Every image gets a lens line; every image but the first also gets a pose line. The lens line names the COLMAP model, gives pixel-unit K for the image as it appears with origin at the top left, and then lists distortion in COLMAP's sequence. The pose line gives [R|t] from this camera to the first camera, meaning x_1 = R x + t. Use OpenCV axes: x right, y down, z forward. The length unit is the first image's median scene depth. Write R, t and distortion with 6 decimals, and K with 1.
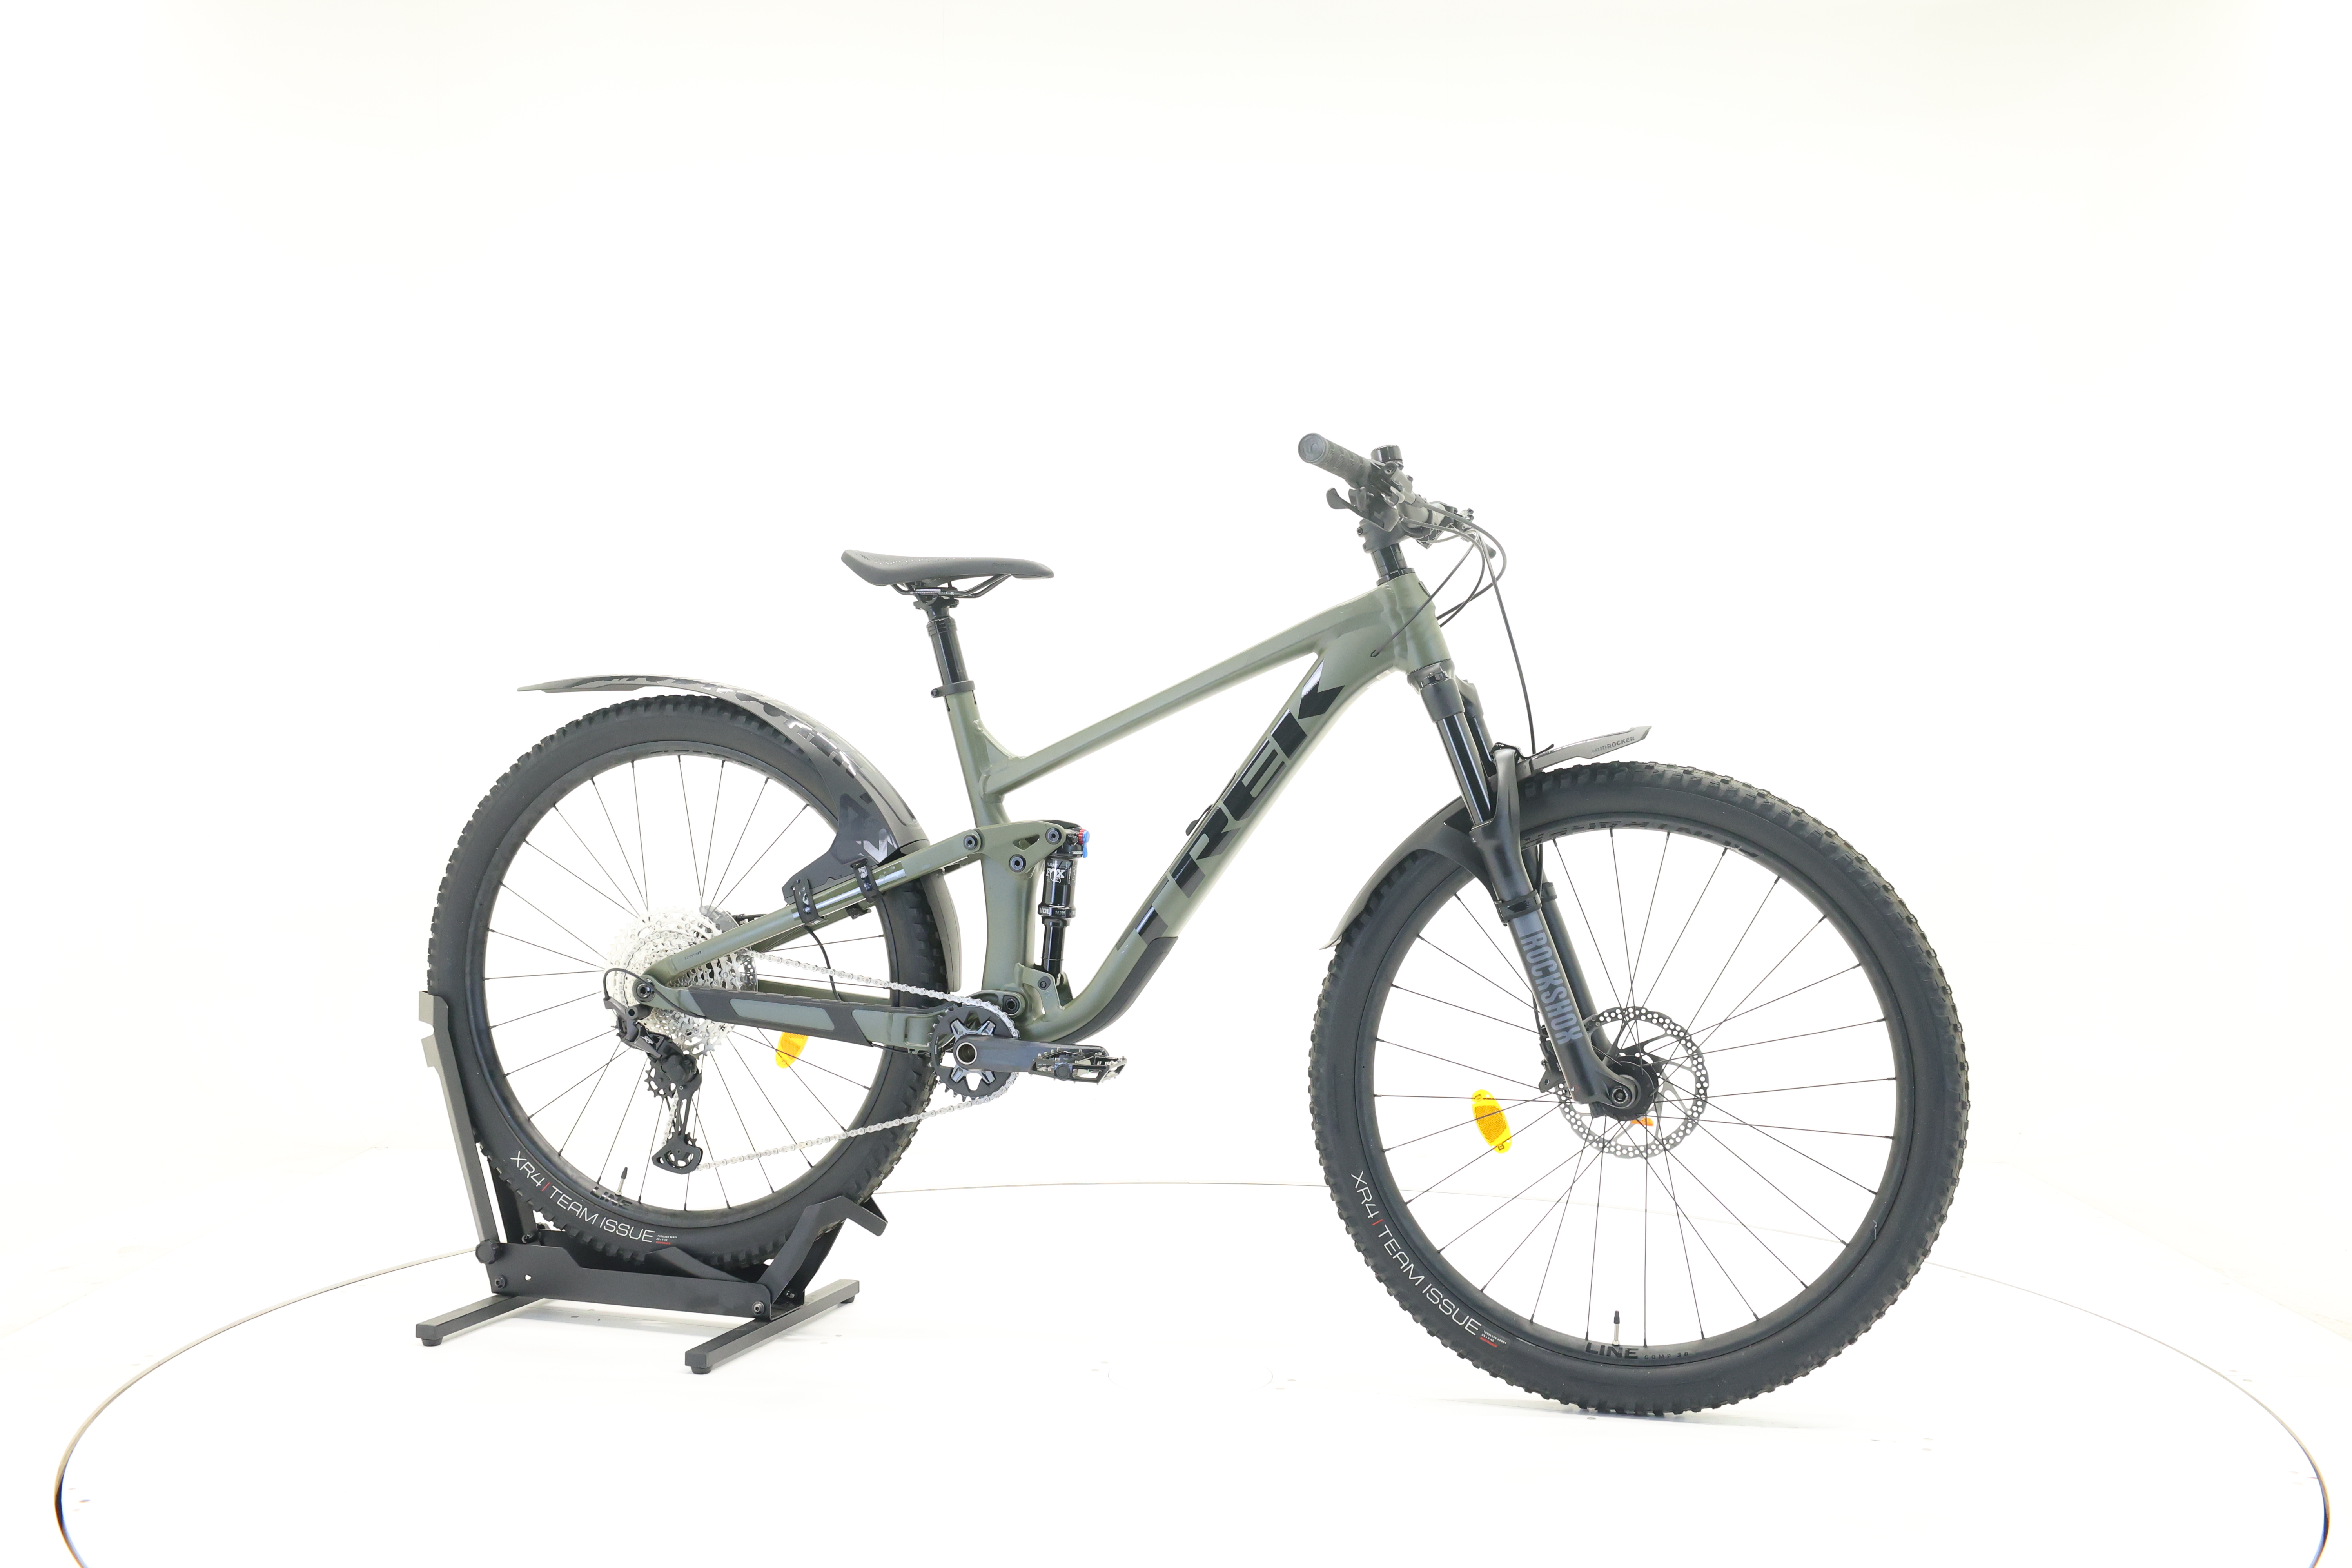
lens RADIAL K [[2474.6, 0, 1176.0], [0, 2474.6, 784.0], [0, 0, 1]] dist [0.003210, 0.002509]
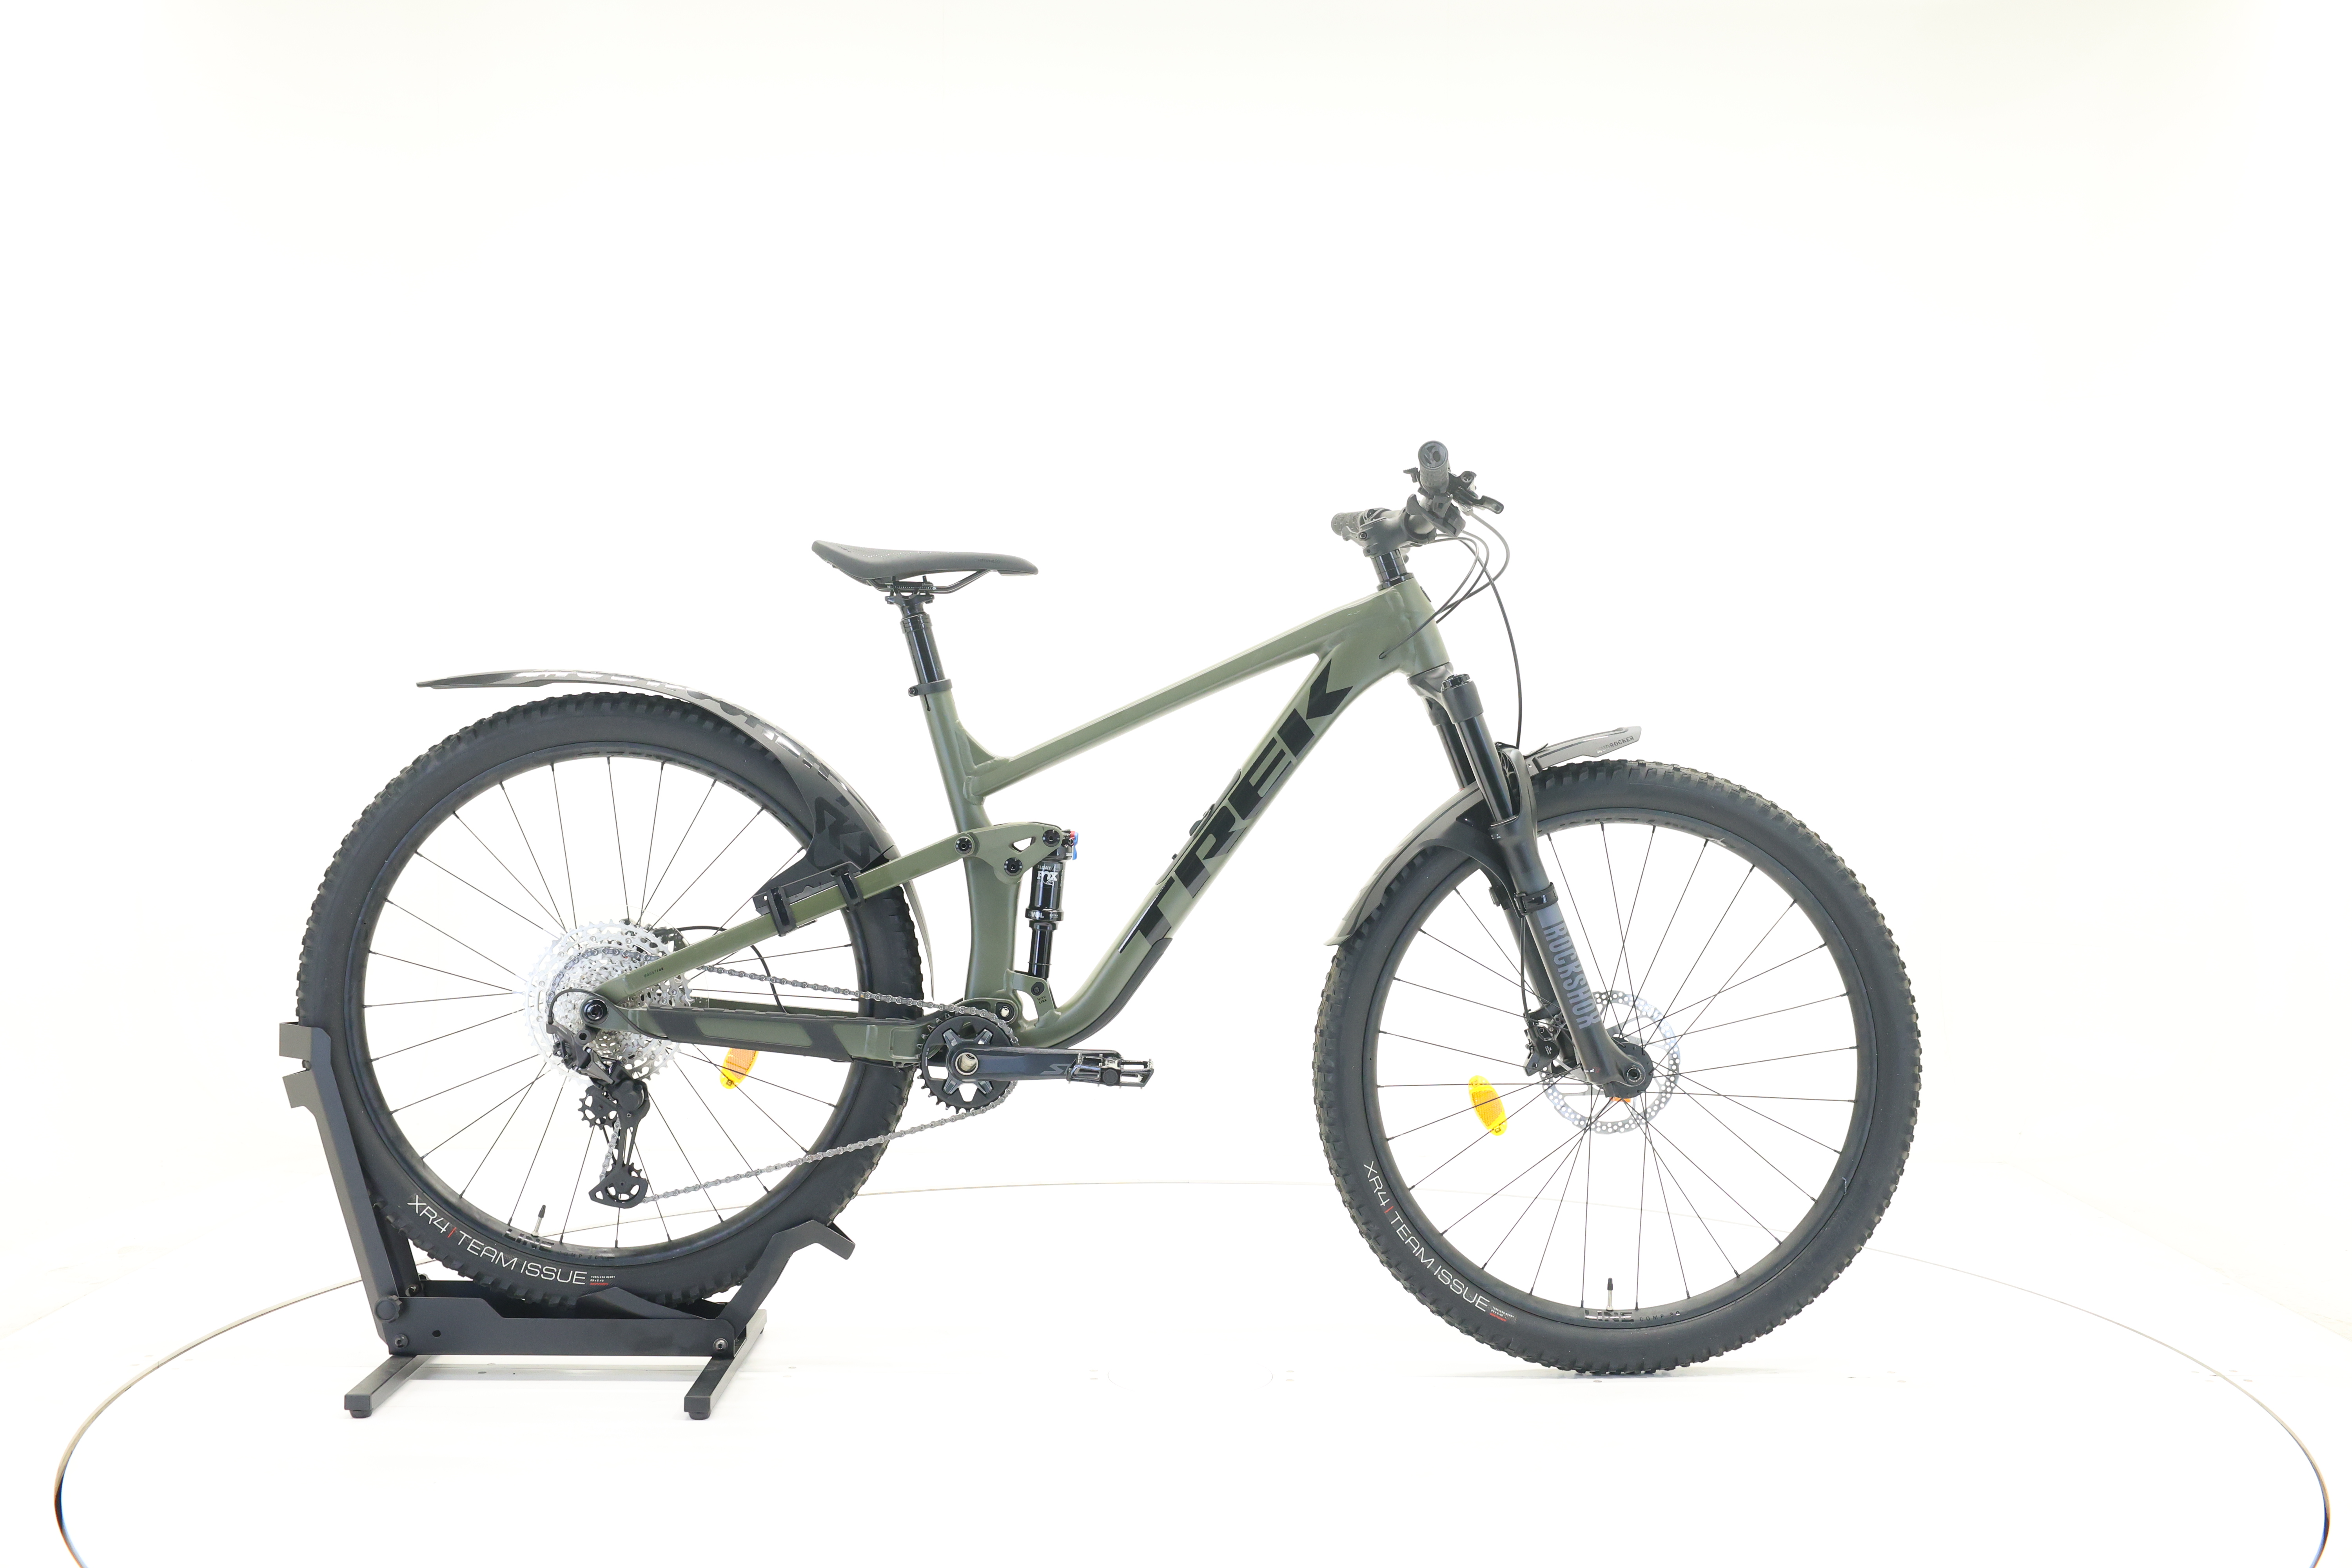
lens RADIAL K [[2474.6, 0, 1176.0], [0, 2474.6, 784.0], [0, 0, 1]] dist [0.003210, 0.002509]
pose [[0.942776, -0.007795, 0.333336, -0.325785], [0.006795, 0.999968, 0.004165, -0.004135], [-0.333358, -0.001661, 0.942799, 0.058535]]
